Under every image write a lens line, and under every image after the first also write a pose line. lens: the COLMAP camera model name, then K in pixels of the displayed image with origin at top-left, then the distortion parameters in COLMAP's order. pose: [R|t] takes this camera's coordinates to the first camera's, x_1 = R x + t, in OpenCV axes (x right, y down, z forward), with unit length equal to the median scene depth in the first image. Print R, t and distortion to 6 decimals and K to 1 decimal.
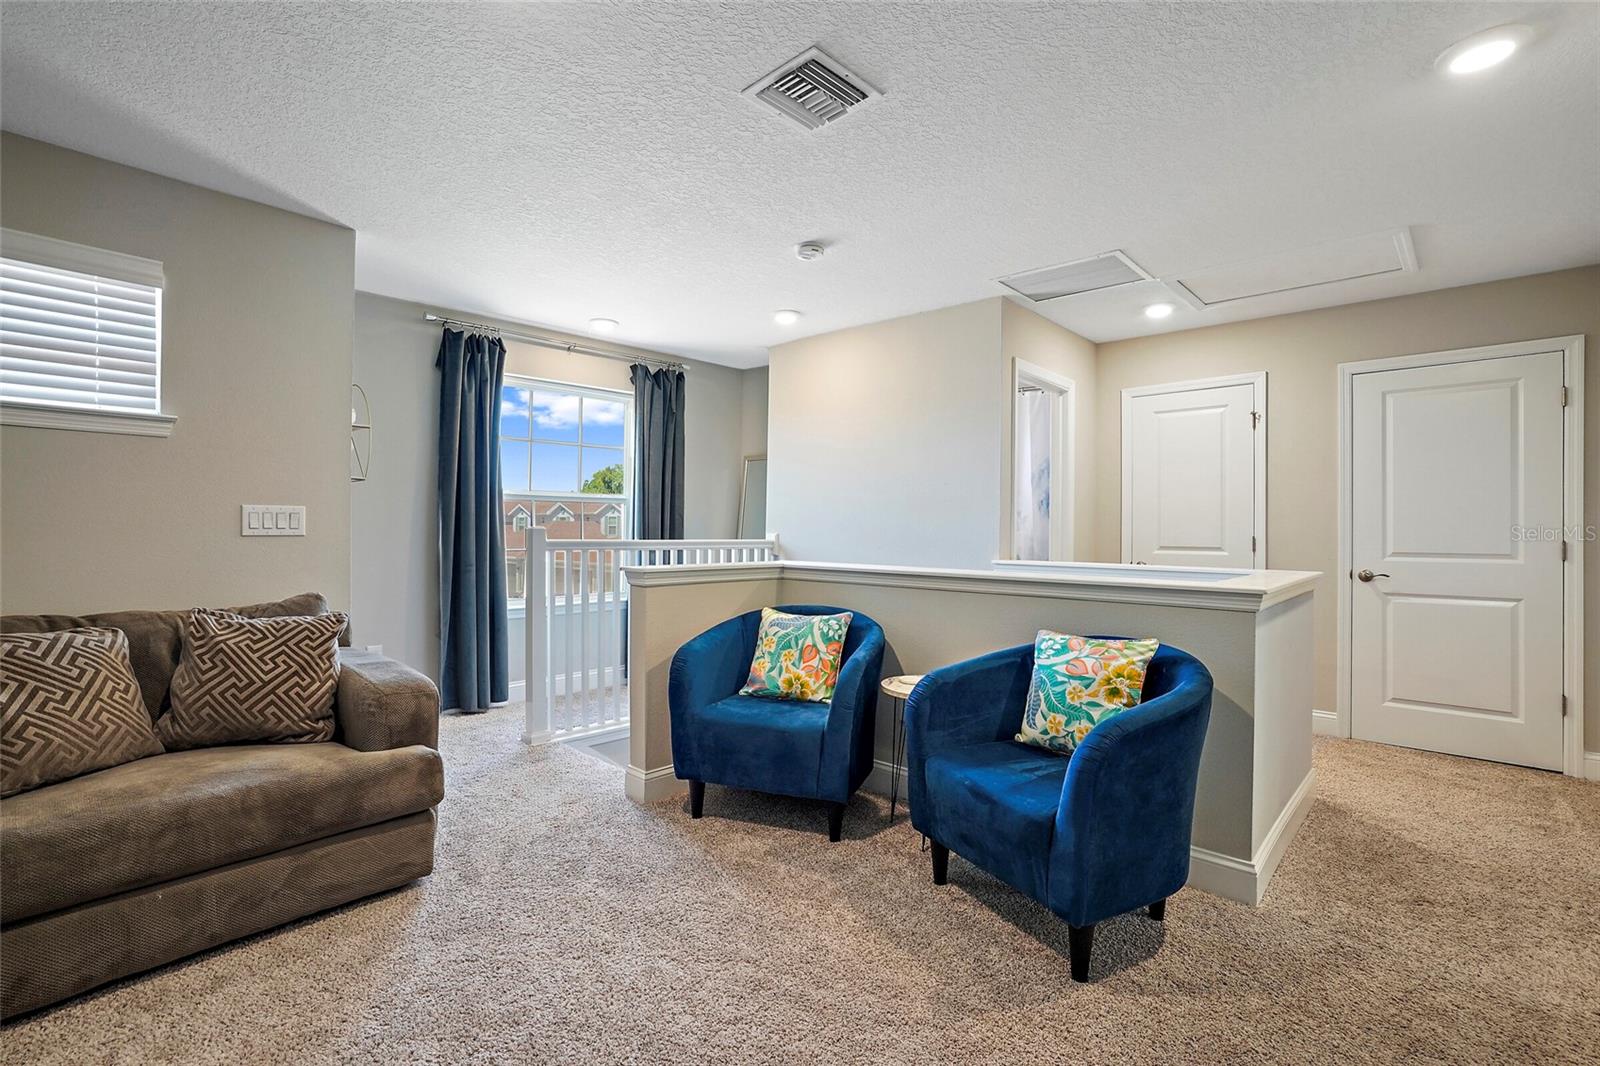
lens RADIAL K [[741.8, 0, 790.2], [0, 741.8, 520.1], [0, 0, 1]] dist [0.003186, 0.005750]
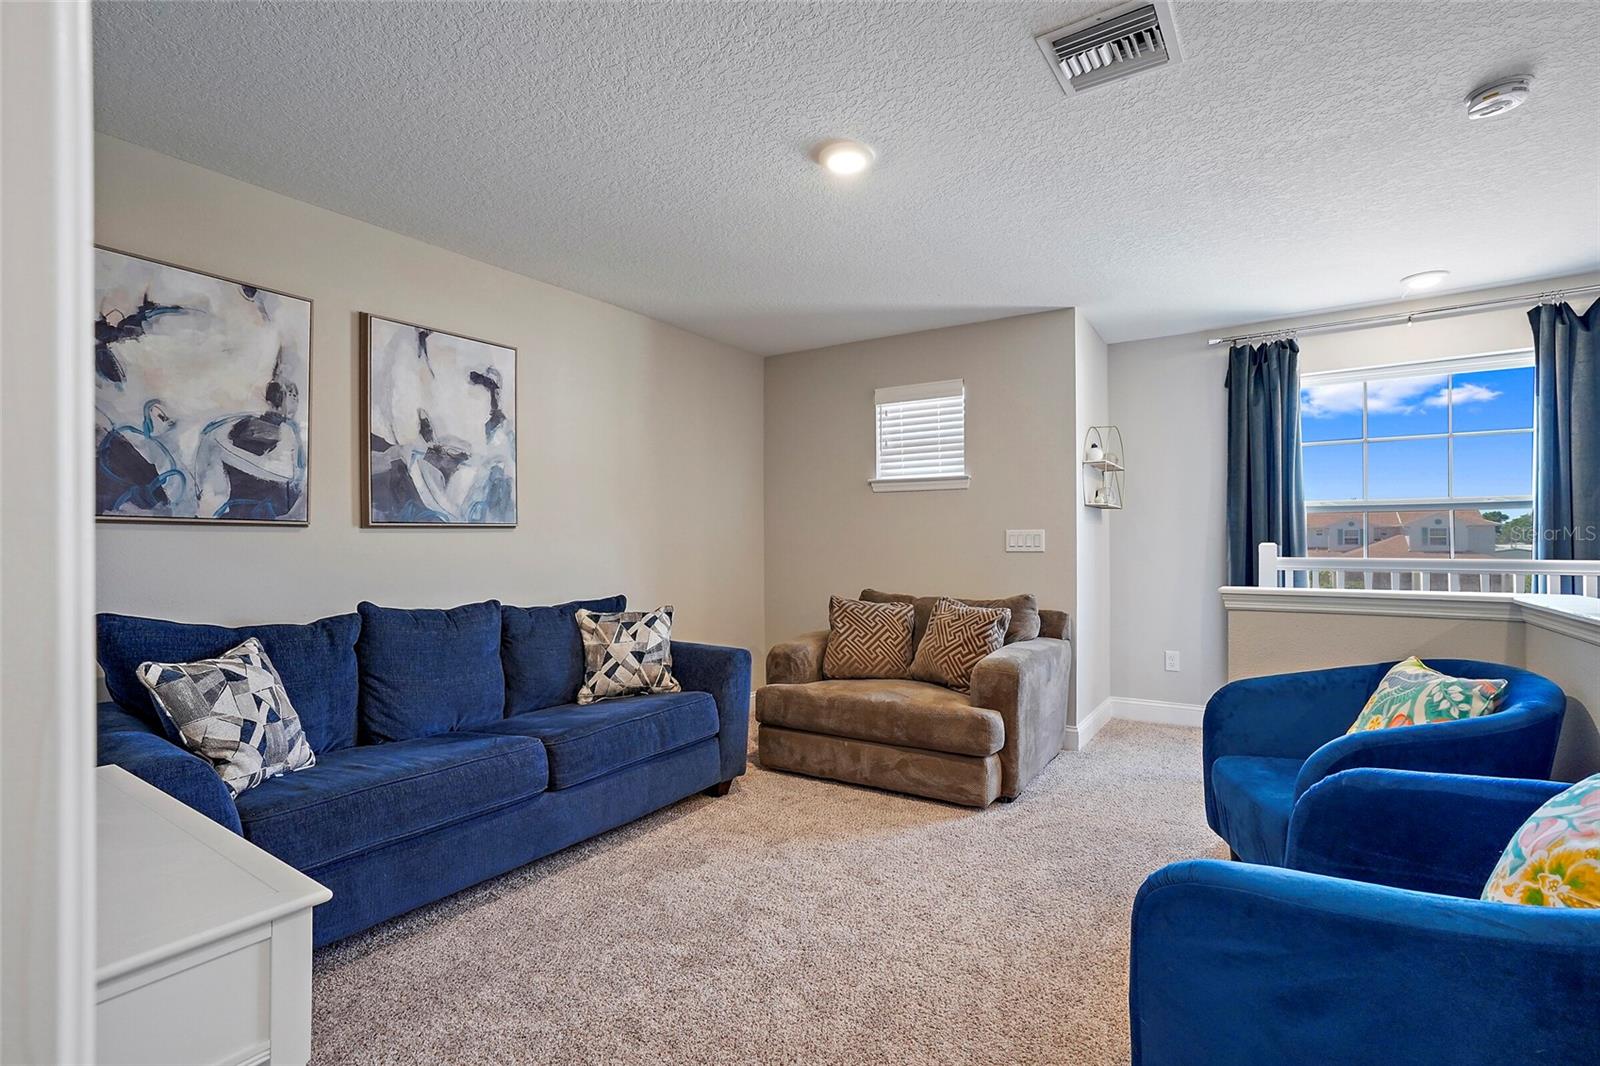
lens RADIAL K [[741.8, 0, 808.3], [0, 741.8, 539.1], [0, 0, 1]] dist [0.003186, 0.005750]
pose [[0.196233, -0.016056, -0.980426, 0.602489], [0.015229, 0.999795, -0.013325, 0.010147], [0.980439, -0.012316, 0.196437, 0.350525]]
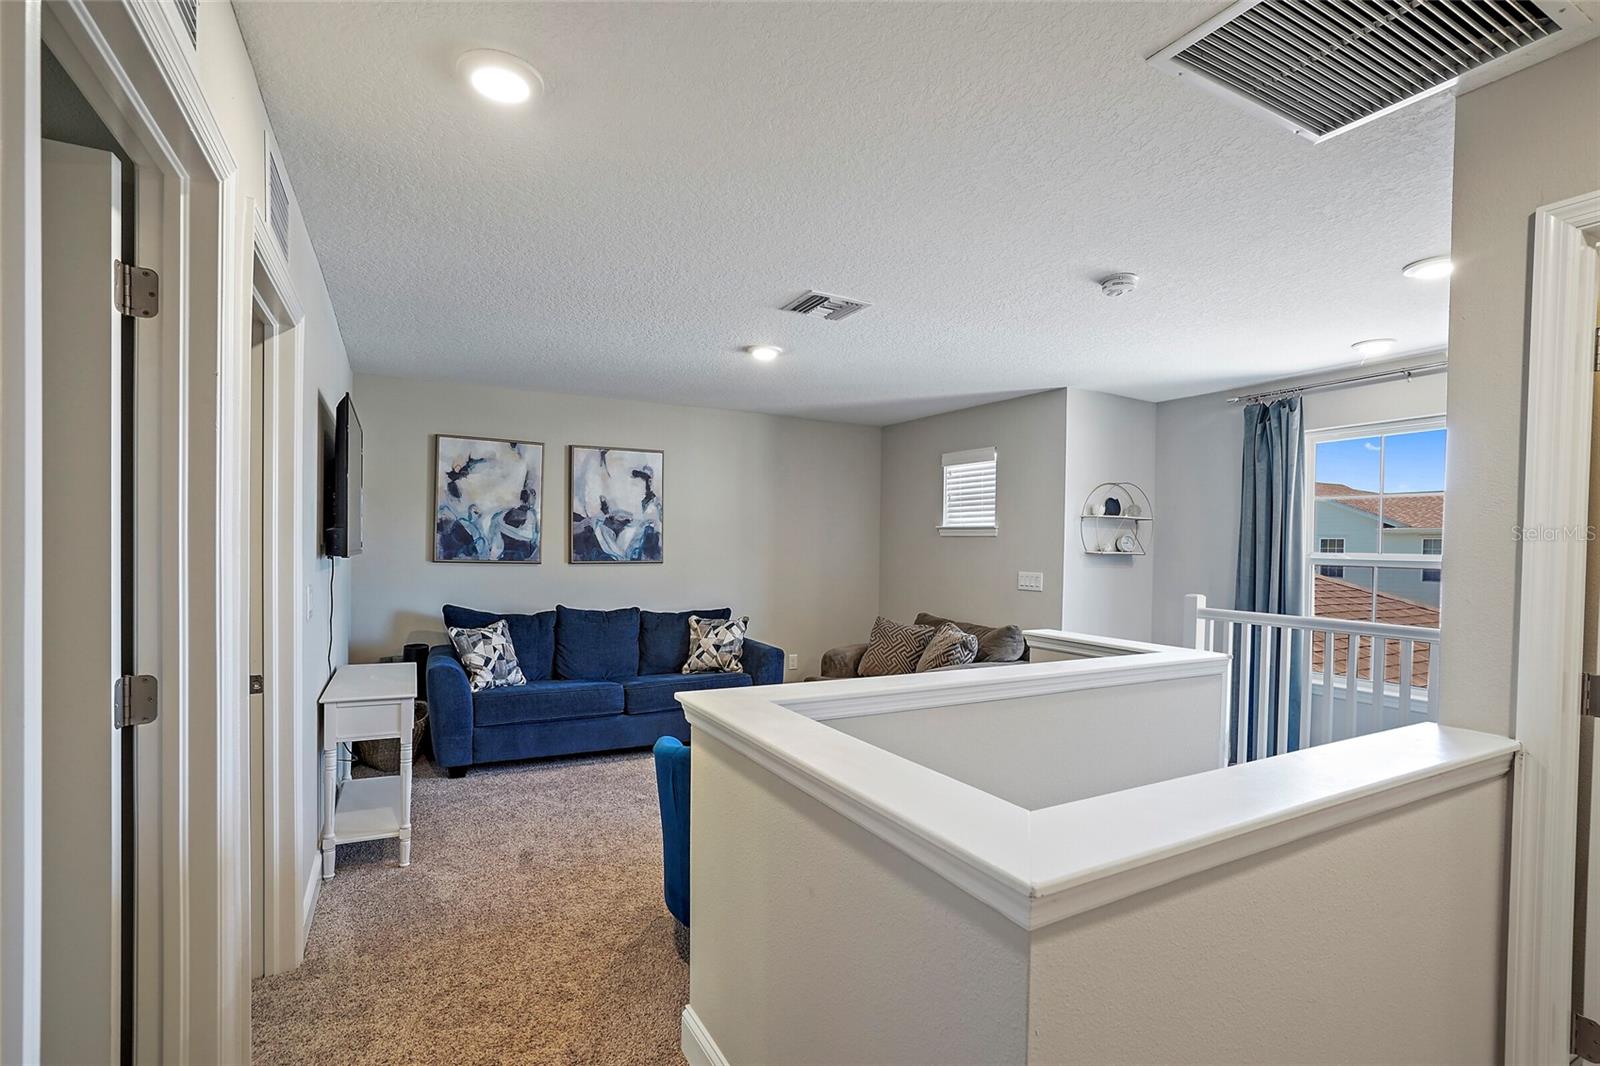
lens RADIAL K [[741.8, 0, 806.6], [0, 741.8, 569.7], [0, 0, 1]] dist [0.003186, 0.005750]
pose [[-0.280763, 0.011930, -0.959703, 1.092504], [-0.011197, 0.999814, 0.015704, -0.048386], [0.959712, 0.015155, -0.280577, 1.030696]]
